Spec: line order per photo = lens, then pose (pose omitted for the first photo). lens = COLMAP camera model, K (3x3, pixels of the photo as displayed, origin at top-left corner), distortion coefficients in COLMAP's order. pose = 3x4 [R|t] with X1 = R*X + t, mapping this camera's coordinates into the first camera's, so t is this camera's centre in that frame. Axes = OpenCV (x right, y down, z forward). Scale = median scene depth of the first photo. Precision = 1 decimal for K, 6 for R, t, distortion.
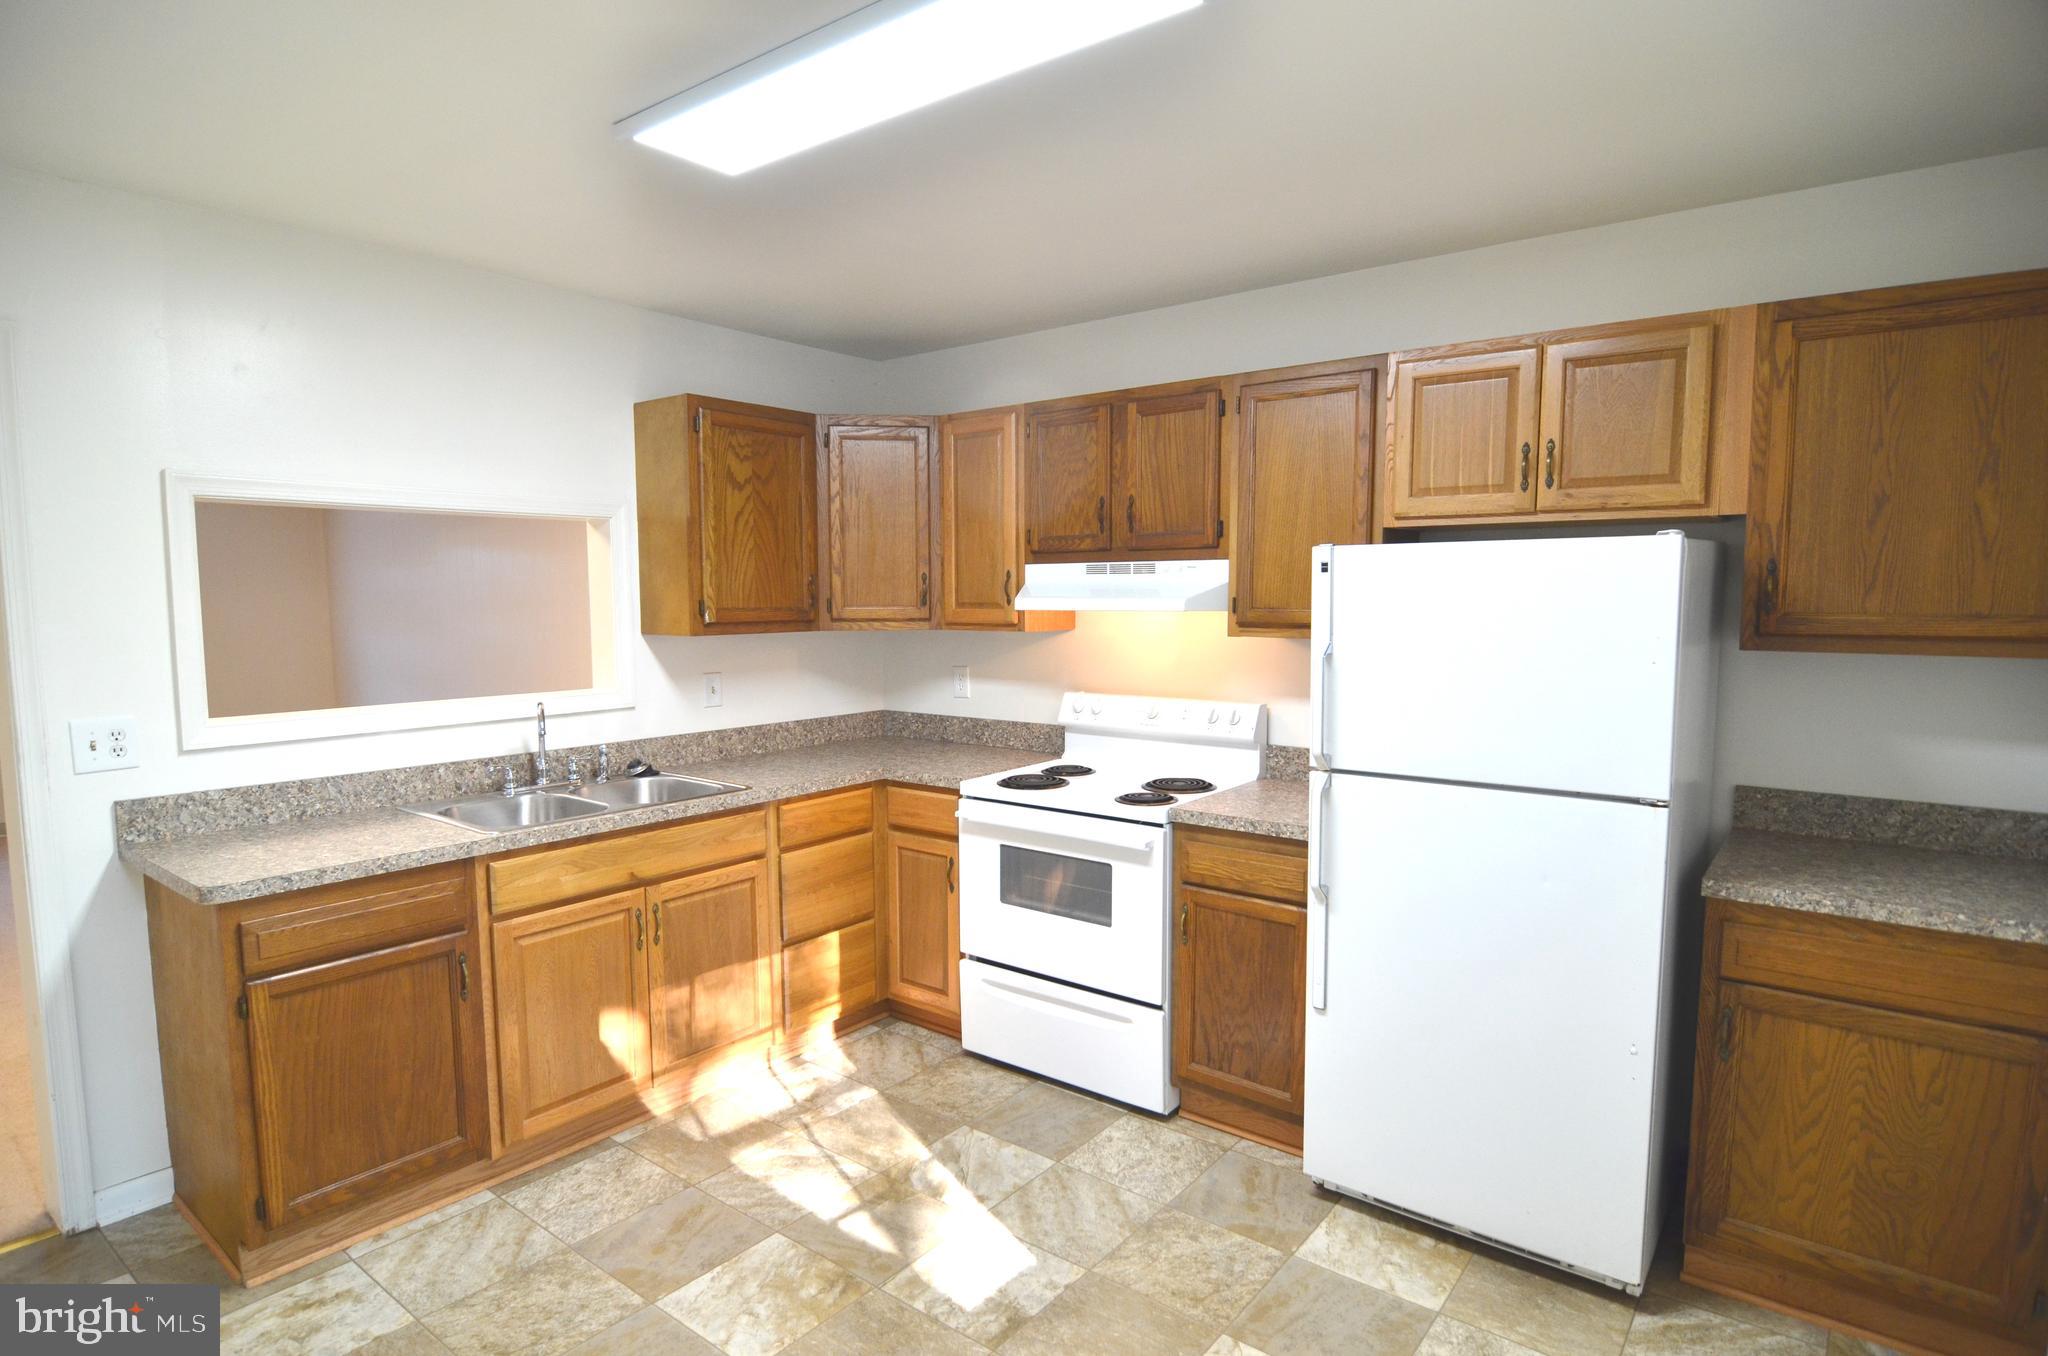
lens RADIAL K [[1096.6, 0, 1057.0], [0, 1096.6, 685.6], [0, 0, 1]] dist [-0.037310, -0.001153]
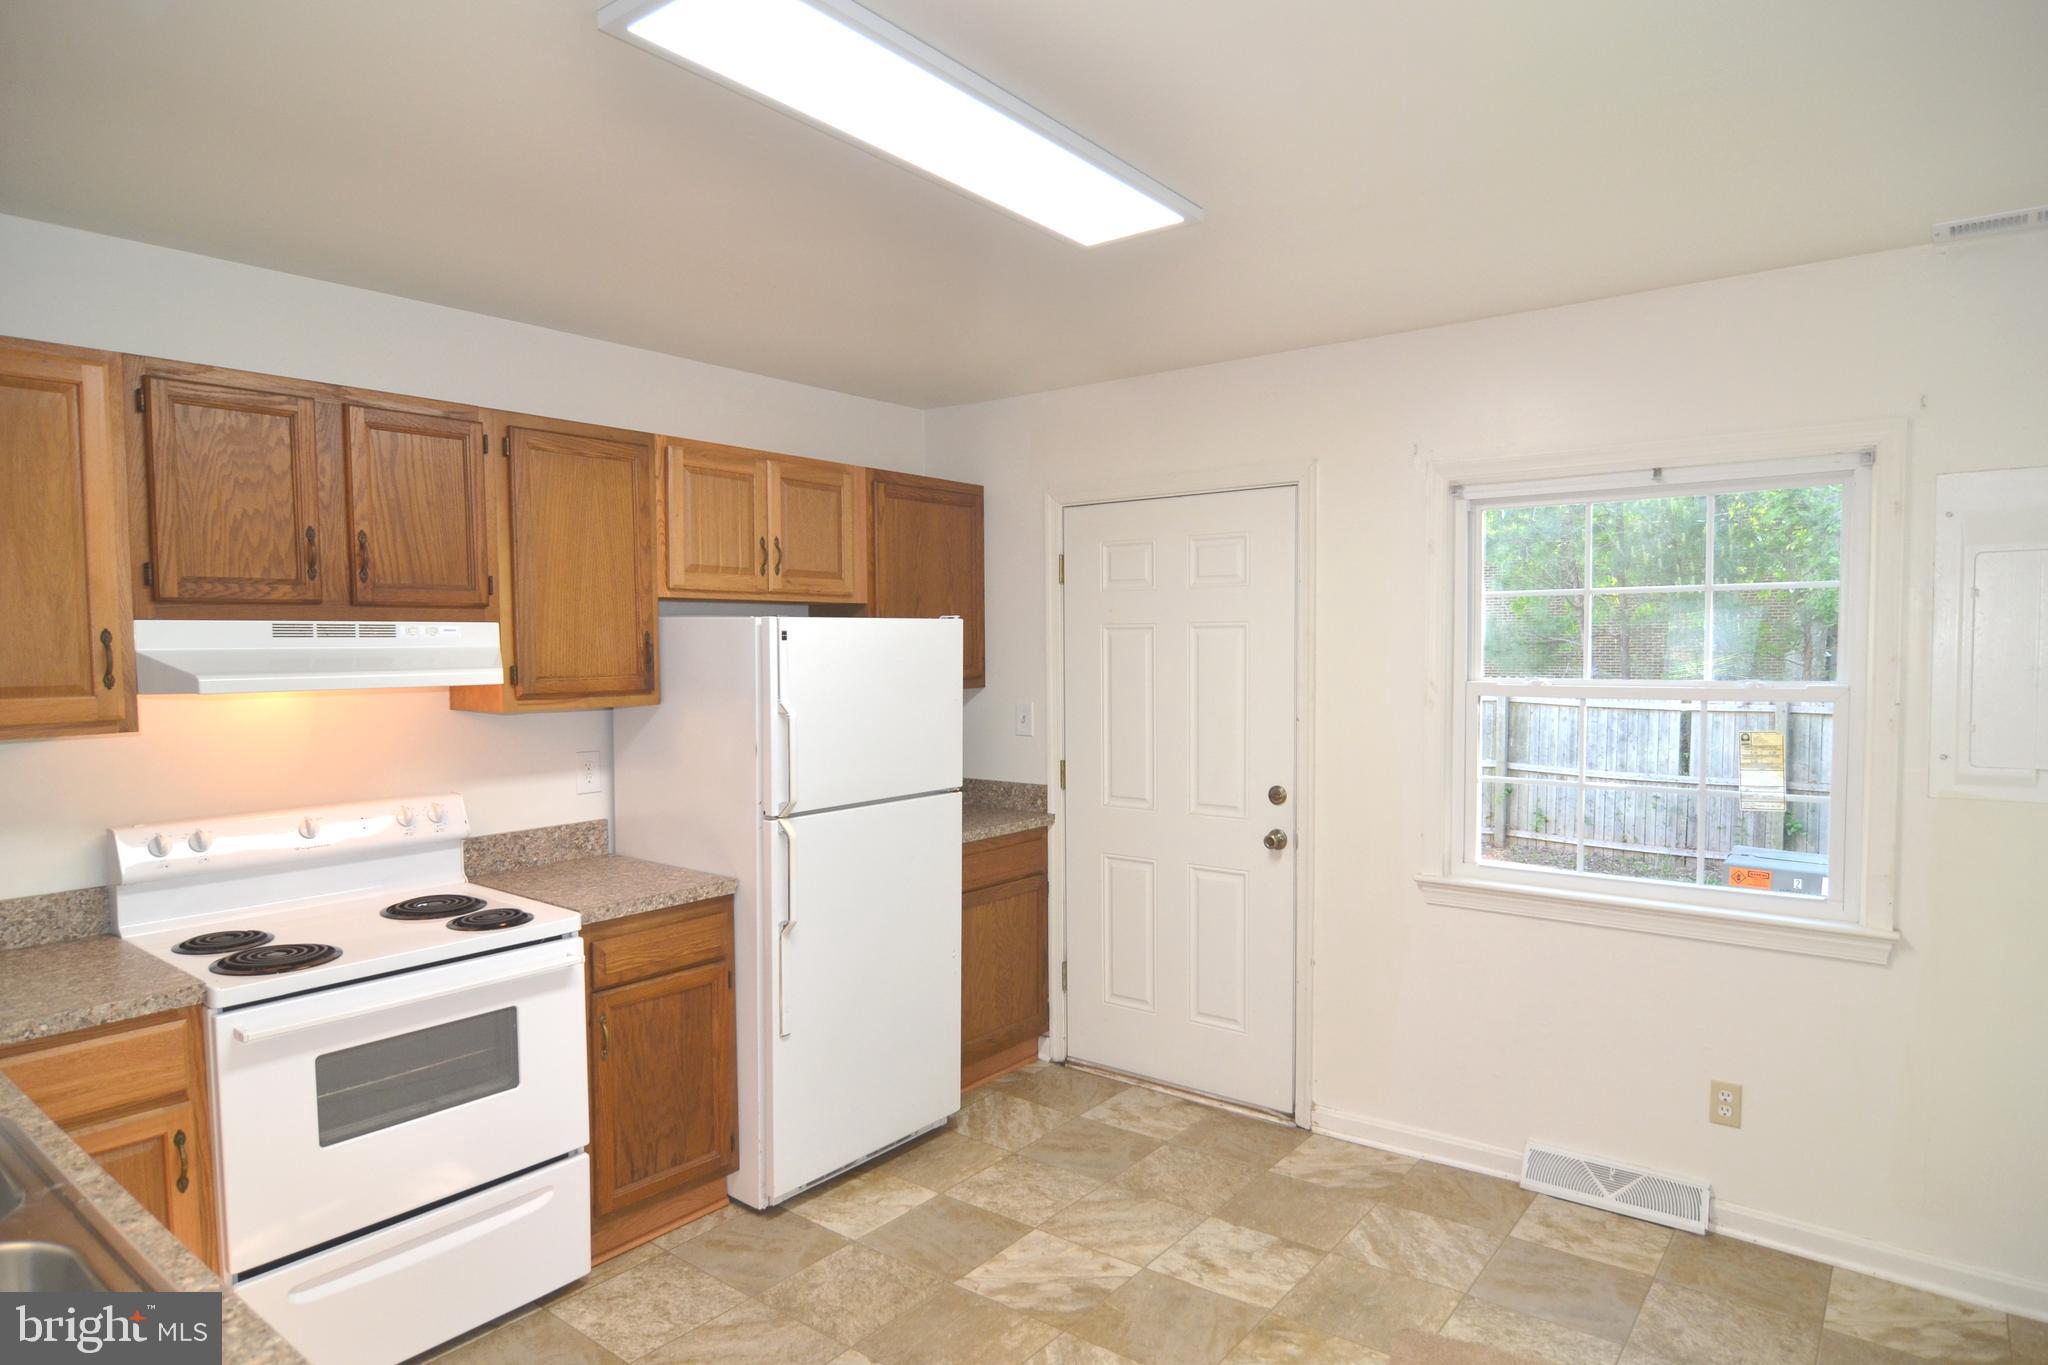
lens RADIAL K [[1096.6, 0, 1057.0], [0, 1096.6, 690.1], [0, 0, 1]] dist [-0.037310, -0.001153]
pose [[0.001063, -0.035250, 0.999378, -0.738068], [0.092844, 0.995065, 0.035000, -0.055044], [-0.995680, 0.092749, 0.004331, 0.603361]]
